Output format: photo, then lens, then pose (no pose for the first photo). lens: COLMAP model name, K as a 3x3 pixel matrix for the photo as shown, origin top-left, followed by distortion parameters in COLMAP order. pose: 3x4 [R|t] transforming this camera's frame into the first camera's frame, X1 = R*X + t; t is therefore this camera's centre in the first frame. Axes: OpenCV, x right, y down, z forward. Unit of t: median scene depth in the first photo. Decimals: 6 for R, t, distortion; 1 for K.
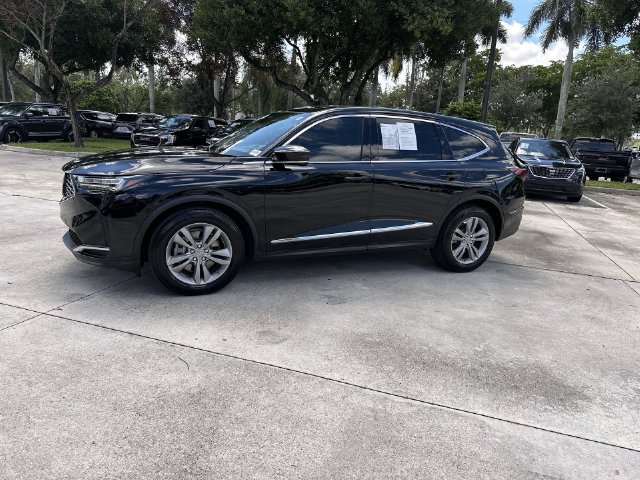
lens RADIAL K [[451.1, 0, 317.2], [0, 451.1, 242.2], [0, 0, 1]] dist [0.029766, -0.041550]
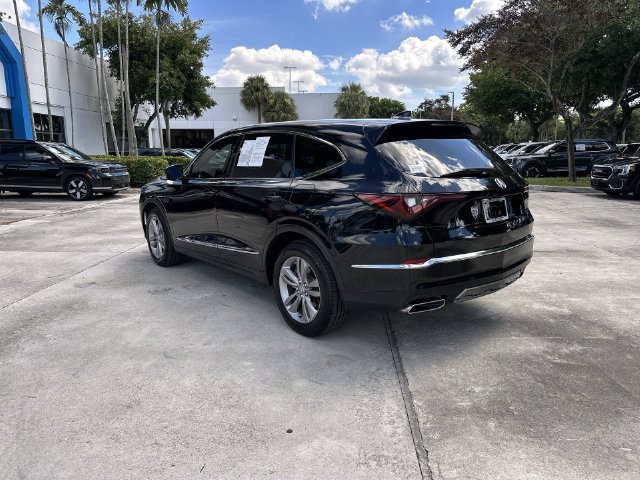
lens RADIAL K [[451.1, 0, 318.6], [0, 451.1, 237.3], [0, 0, 1]] dist [0.029766, -0.041550]
pose [[0.253680, 0.109313, -0.961092, 1.095327], [-0.200467, 0.977963, 0.058318, -0.141529], [0.946287, 0.177873, 0.270003, 0.887725]]
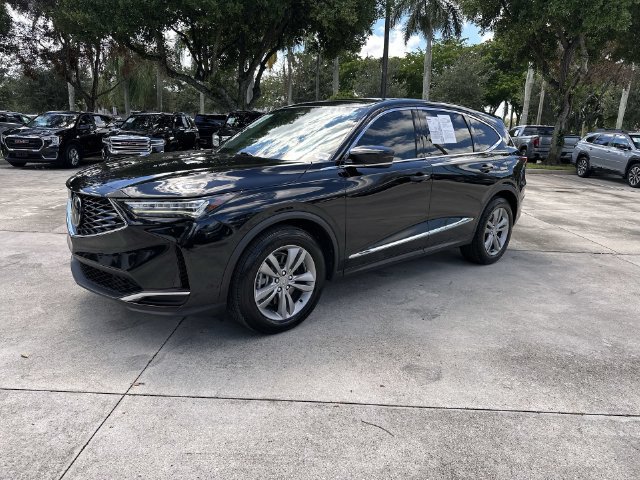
lens RADIAL K [[451.1, 0, 317.4], [0, 451.1, 243.1], [0, 0, 1]] dist [0.029766, -0.041550]
pose [[0.957253, -0.103351, 0.270157, -0.337395], [0.097796, 0.994626, 0.033981, -0.054725], [-0.272218, -0.006109, 0.962216, 0.154902]]
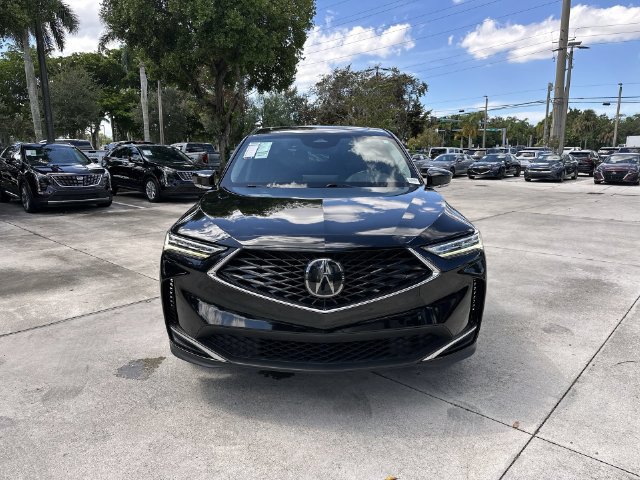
lens RADIAL K [[451.1, 0, 316.8], [0, 451.1, 244.4], [0, 0, 1]] dist [0.029766, -0.041550]
pose [[0.423061, -0.243187, 0.872857, -0.910139], [0.240761, 0.958853, 0.150453, -0.223589], [-0.873529, 0.146499, 0.464203, 0.651225]]
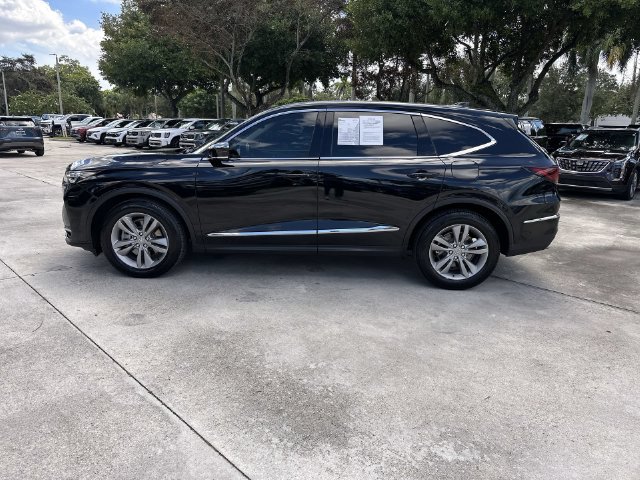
lens RADIAL K [[451.1, 0, 316.2], [0, 451.1, 239.2], [0, 0, 1]] dist [0.029766, -0.041550]
pose [[0.895706, 0.064923, -0.439881, 0.505441], [-0.074336, 0.997224, -0.004184, -0.004868], [0.438388, 0.036446, 0.898047, 0.145173]]
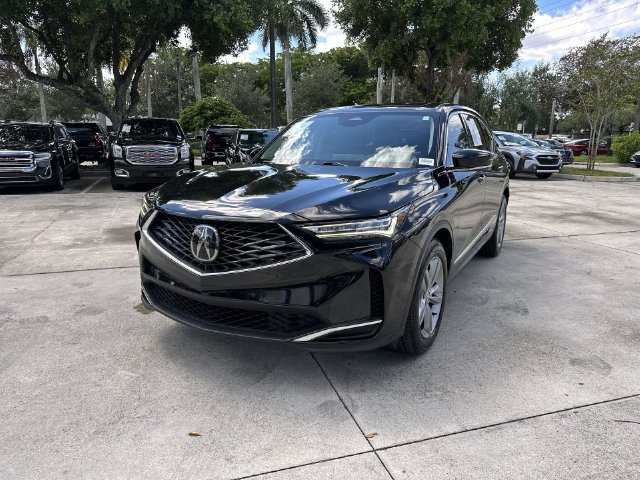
lens RADIAL K [[451.1, 0, 317.0], [0, 451.1, 242.2], [0, 0, 1]] dist [0.029766, -0.041550]
pose [[0.815691, -0.188815, 0.546806, -0.670011], [0.183382, 0.980881, 0.065144, -0.124060], [-0.548652, 0.047137, 0.834721, 0.361546]]
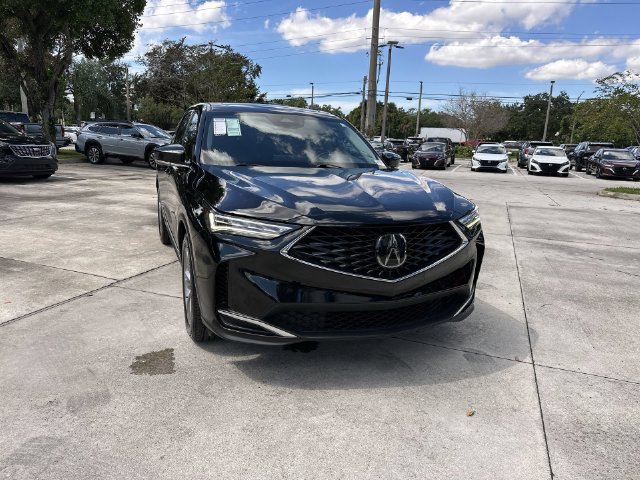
lens RADIAL K [[451.1, 0, 317.1], [0, 451.1, 241.8], [0, 0, 1]] dist [0.029766, -0.041550]
pose [[0.058947, -0.285460, 0.956576, -1.008150], [0.197757, 0.942591, 0.269100, -0.286334], [-0.978477, 0.173307, 0.112015, 0.902450]]
